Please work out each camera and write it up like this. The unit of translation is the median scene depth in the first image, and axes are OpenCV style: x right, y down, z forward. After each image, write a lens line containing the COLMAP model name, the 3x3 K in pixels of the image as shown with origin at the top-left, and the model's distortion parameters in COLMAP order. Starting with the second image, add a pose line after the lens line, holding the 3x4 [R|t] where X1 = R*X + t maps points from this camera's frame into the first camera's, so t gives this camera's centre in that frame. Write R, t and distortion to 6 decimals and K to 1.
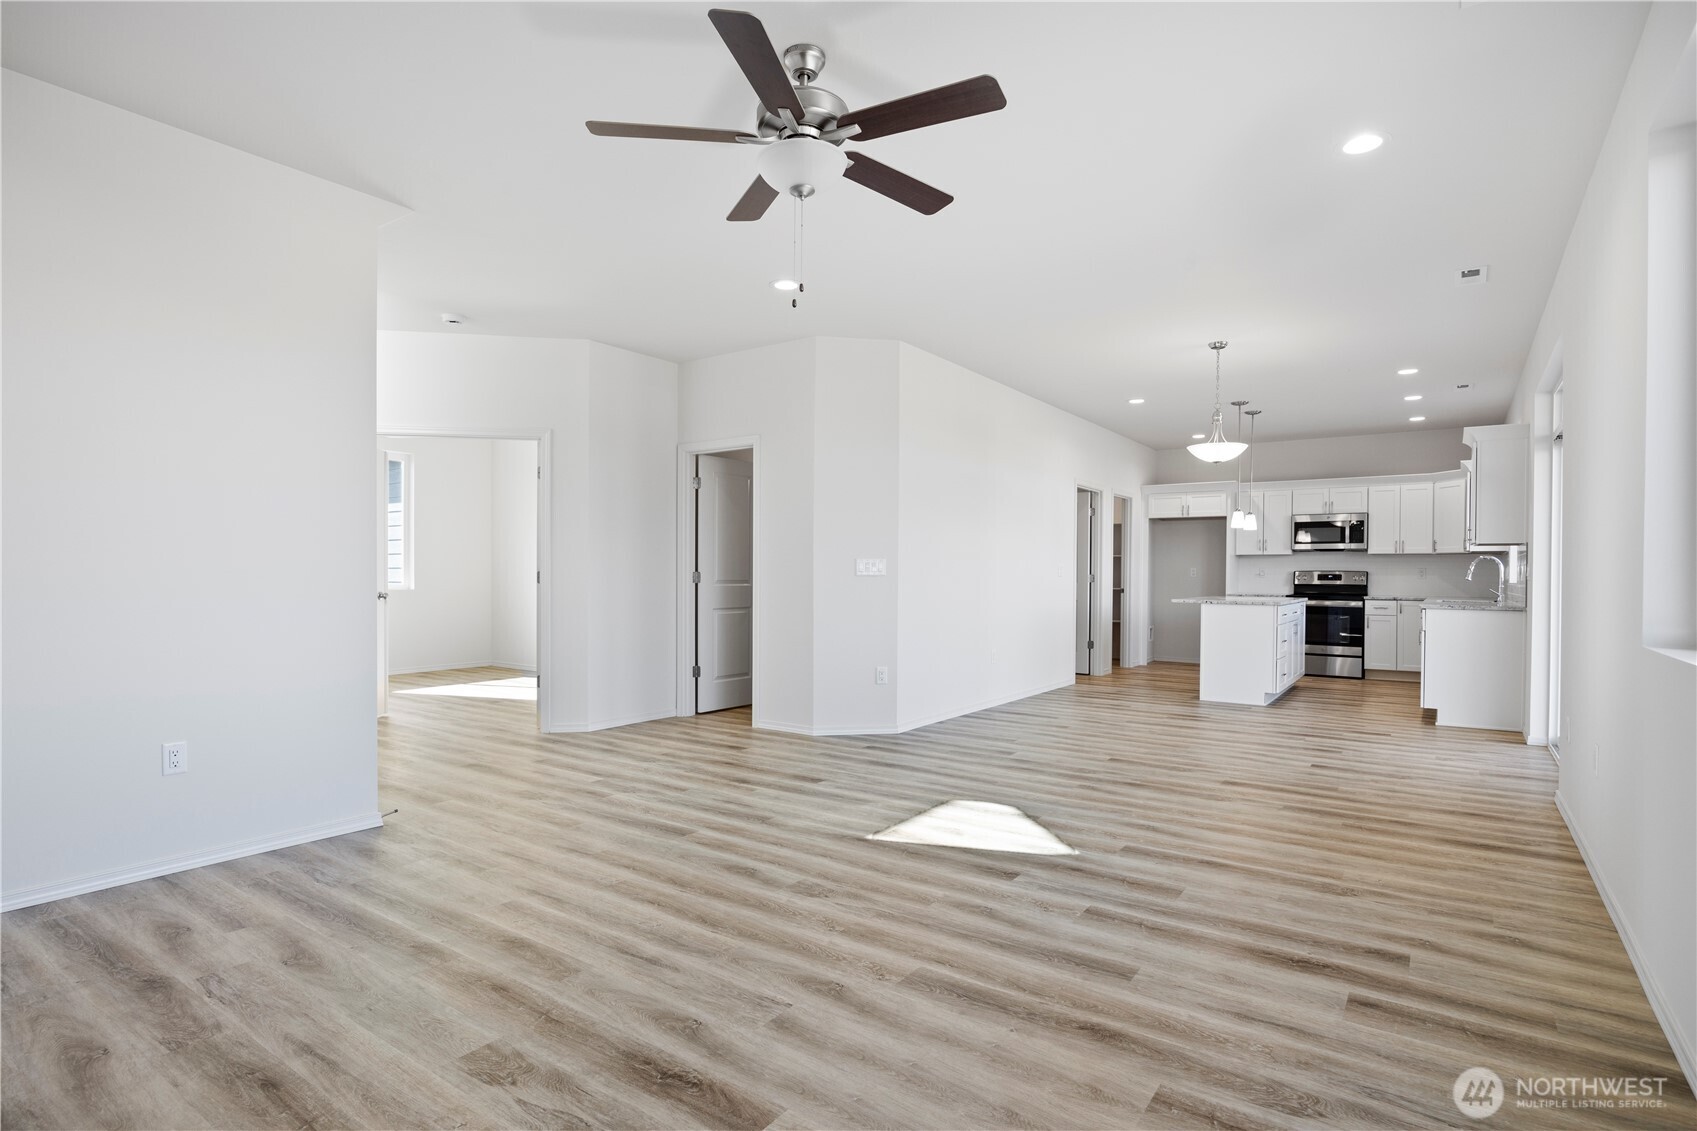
lens RADIAL K [[864.6, 0, 840.4], [0, 864.6, 571.3], [0, 0, 1]] dist [-0.013312, 0.001551]
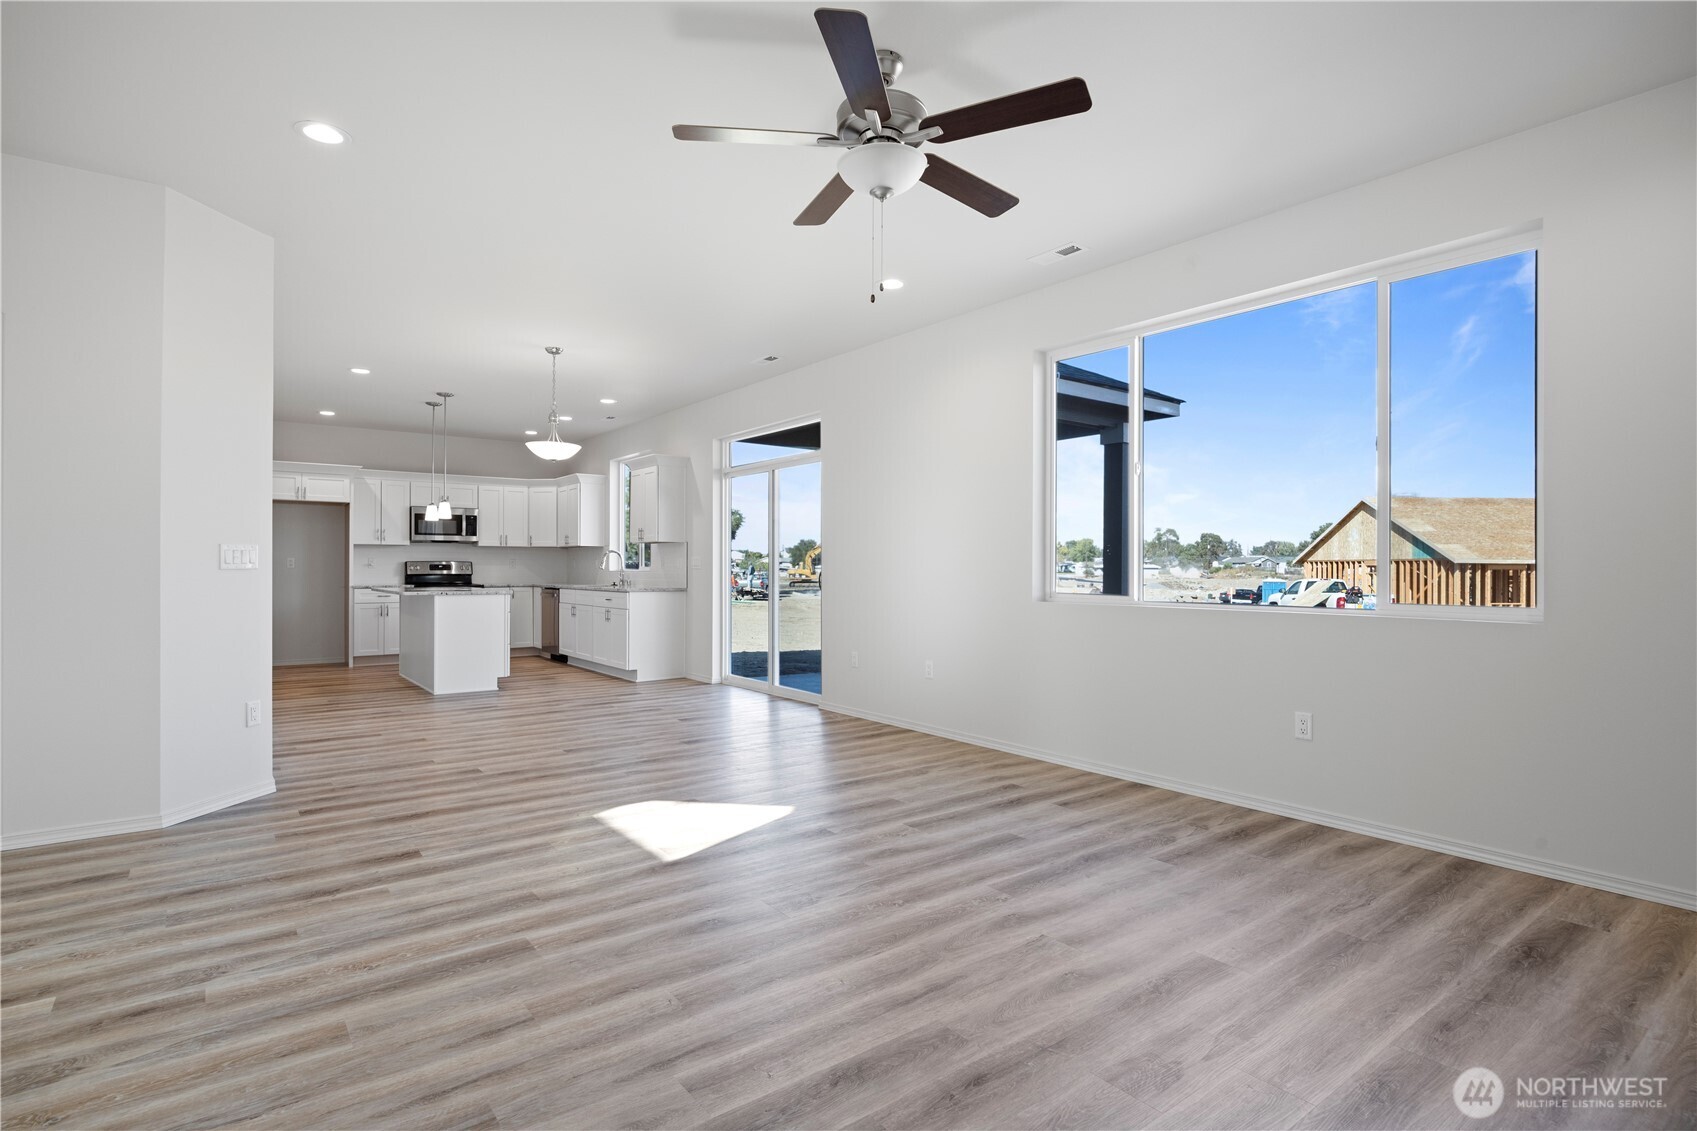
lens RADIAL K [[864.6, 0, 840.6], [0, 864.6, 565.2], [0, 0, 1]] dist [-0.013312, 0.001551]
pose [[0.287127, -0.004179, 0.957883, -0.689553], [-0.002236, 0.999985, 0.005033, -0.004869], [-0.957890, -0.003587, 0.287113, 0.505762]]
